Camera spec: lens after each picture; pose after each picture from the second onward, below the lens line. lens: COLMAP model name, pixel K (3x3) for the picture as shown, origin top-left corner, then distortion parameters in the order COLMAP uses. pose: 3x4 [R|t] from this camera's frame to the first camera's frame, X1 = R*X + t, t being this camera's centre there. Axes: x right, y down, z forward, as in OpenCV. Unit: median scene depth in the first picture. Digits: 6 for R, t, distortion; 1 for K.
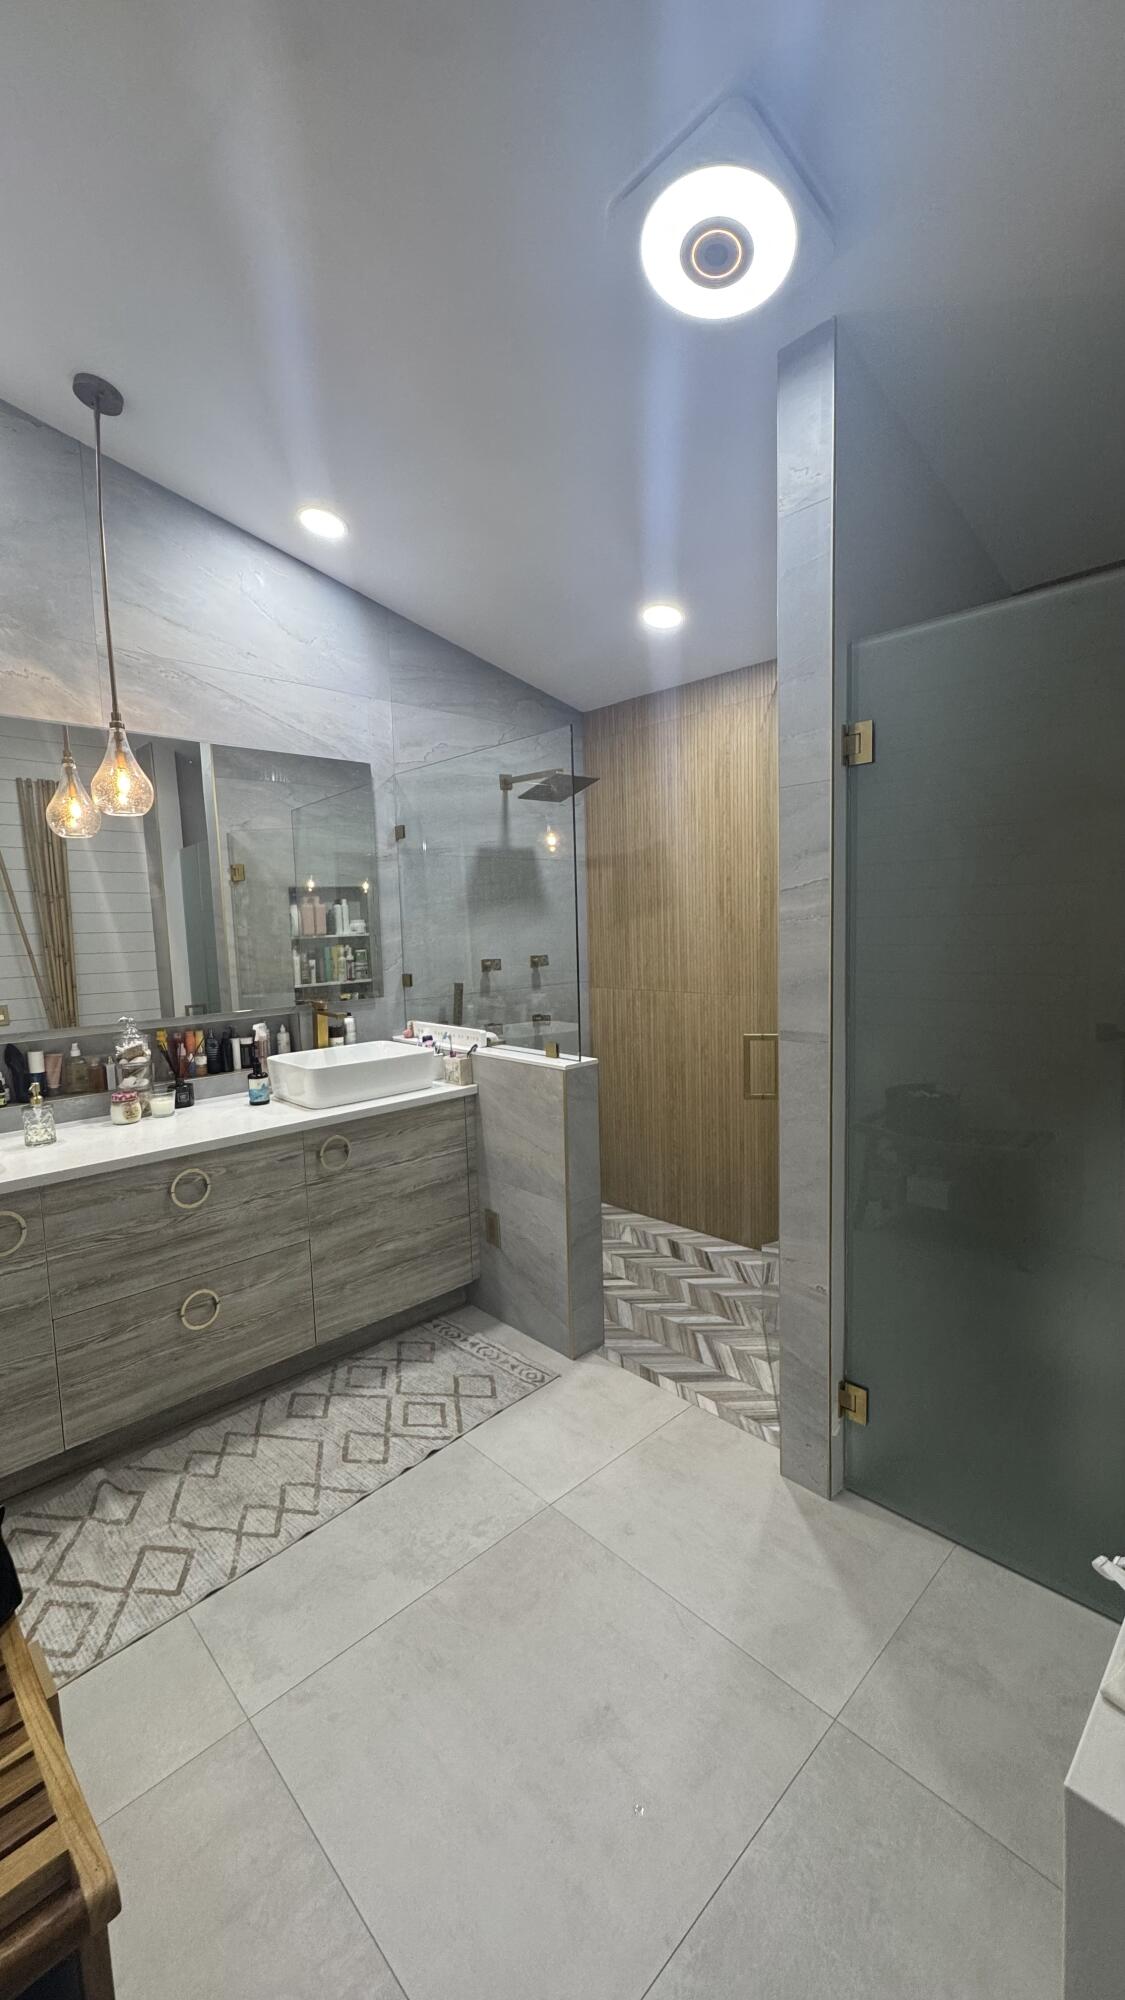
lens RADIAL K [[796.7, 0, 564.5], [0, 796.7, 996.6], [0, 0, 1]] dist [0.000519, 0.000201]
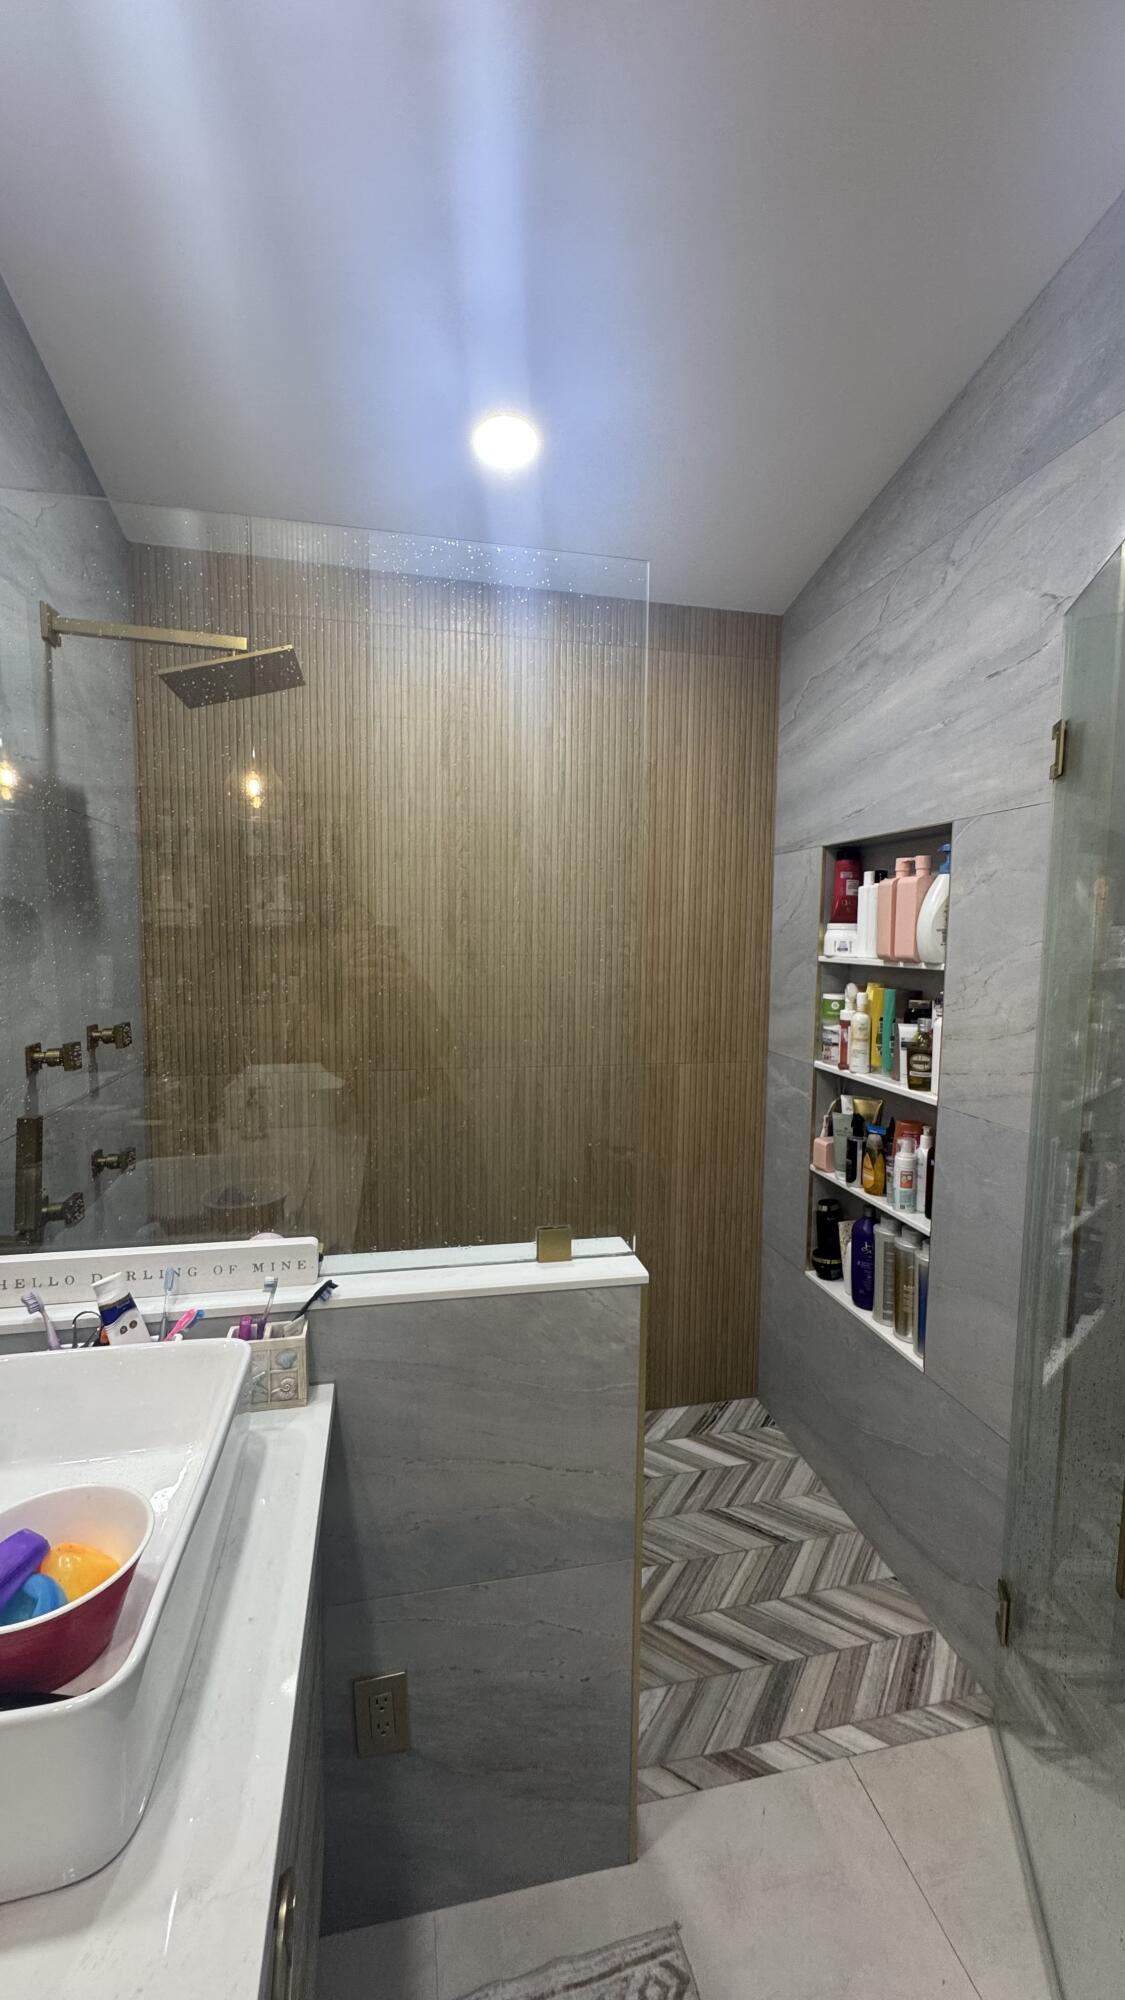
lens RADIAL K [[796.7, 0, 564.3], [0, 796.7, 998.0], [0, 0, 1]] dist [0.000519, 0.000201]
pose [[0.526202, -0.035169, 0.849632, -0.432766], [0.051759, 0.998616, 0.009280, -0.086867], [-0.848783, 0.039093, 0.527294, 0.794413]]
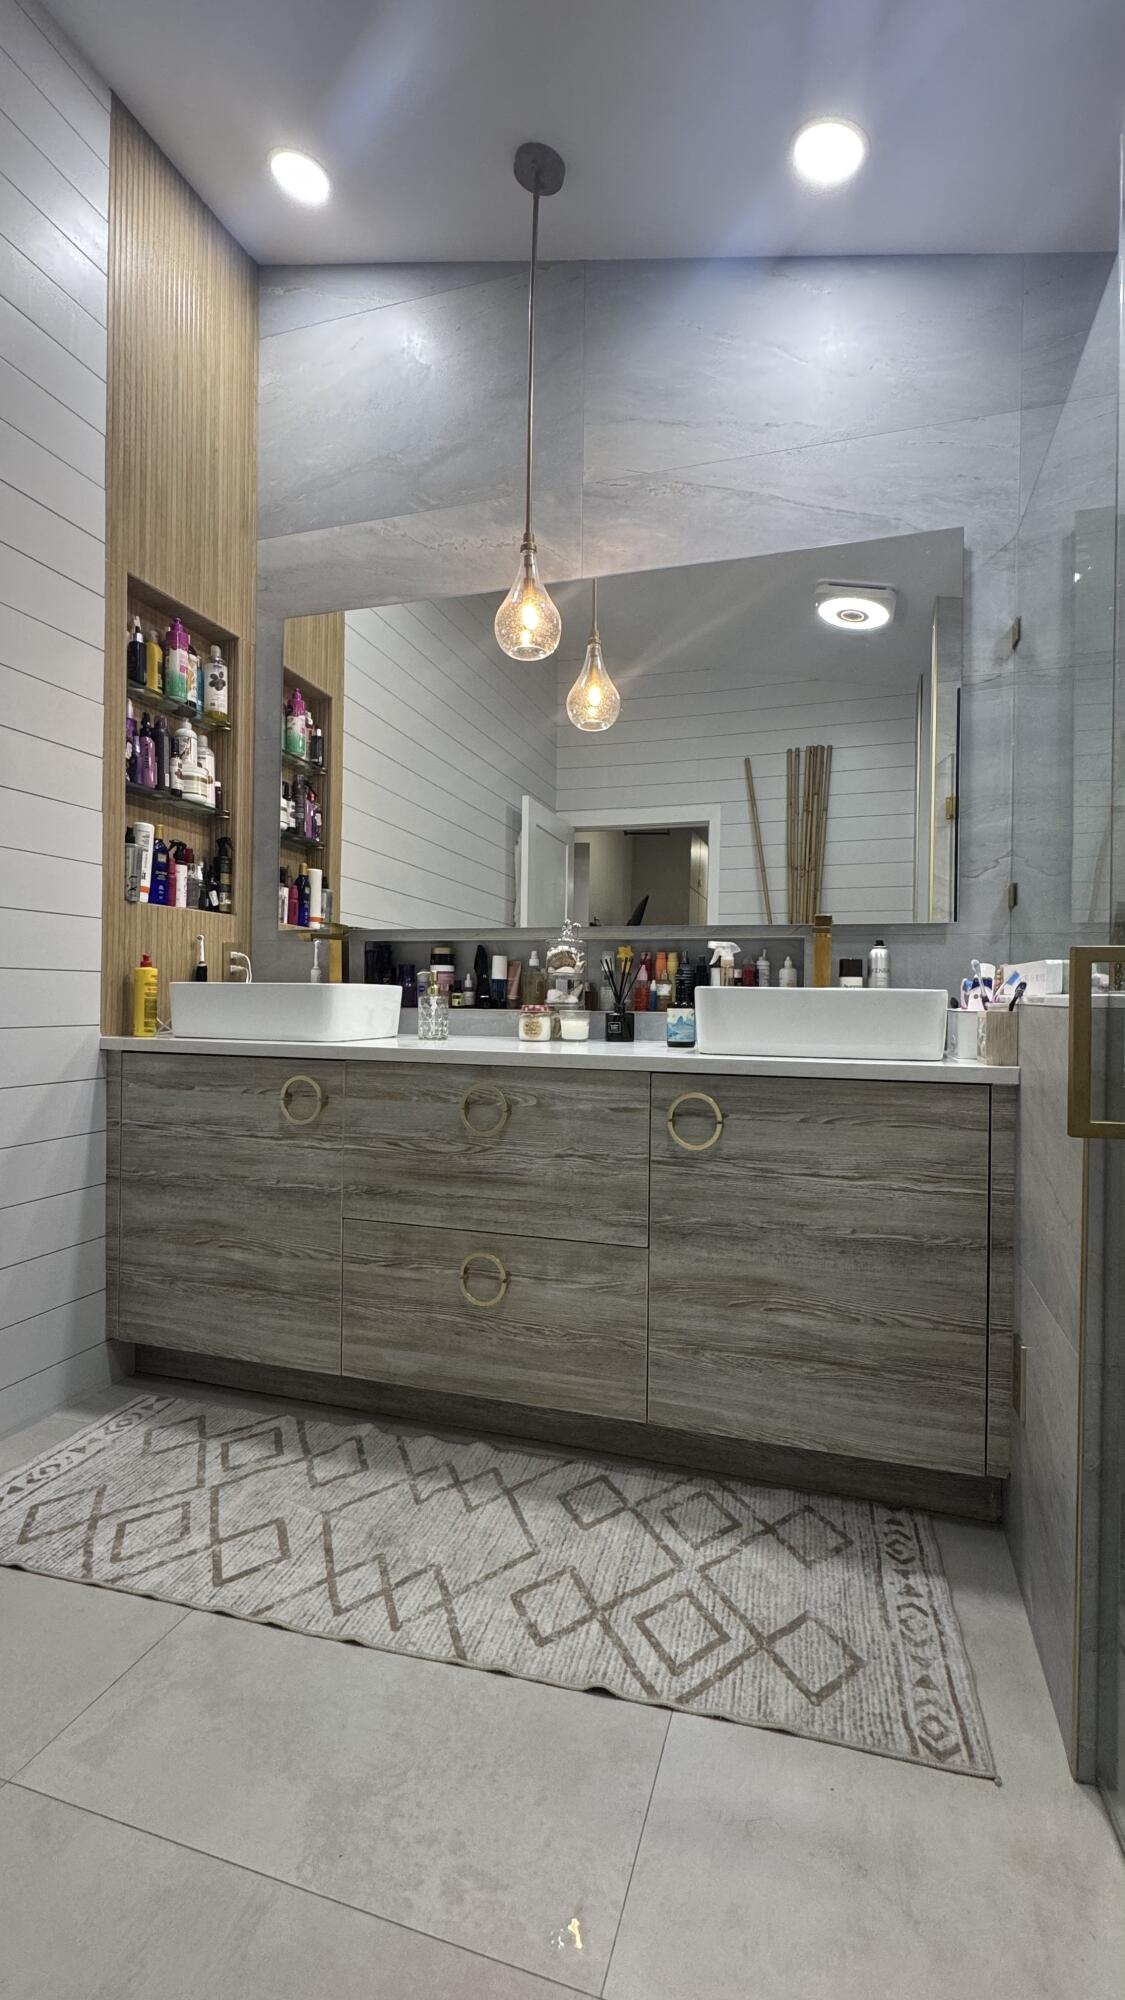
lens RADIAL K [[909.0, 0, 557.6], [0, 909.0, 992.8], [0, 0, 1]] dist [0.001774, 0.000567]
pose [[0.474351, 0.034528, -0.879659, 0.276147], [-0.107347, 0.994042, -0.018869, 0.122185], [0.873767, 0.103380, 0.475231, 0.564048]]
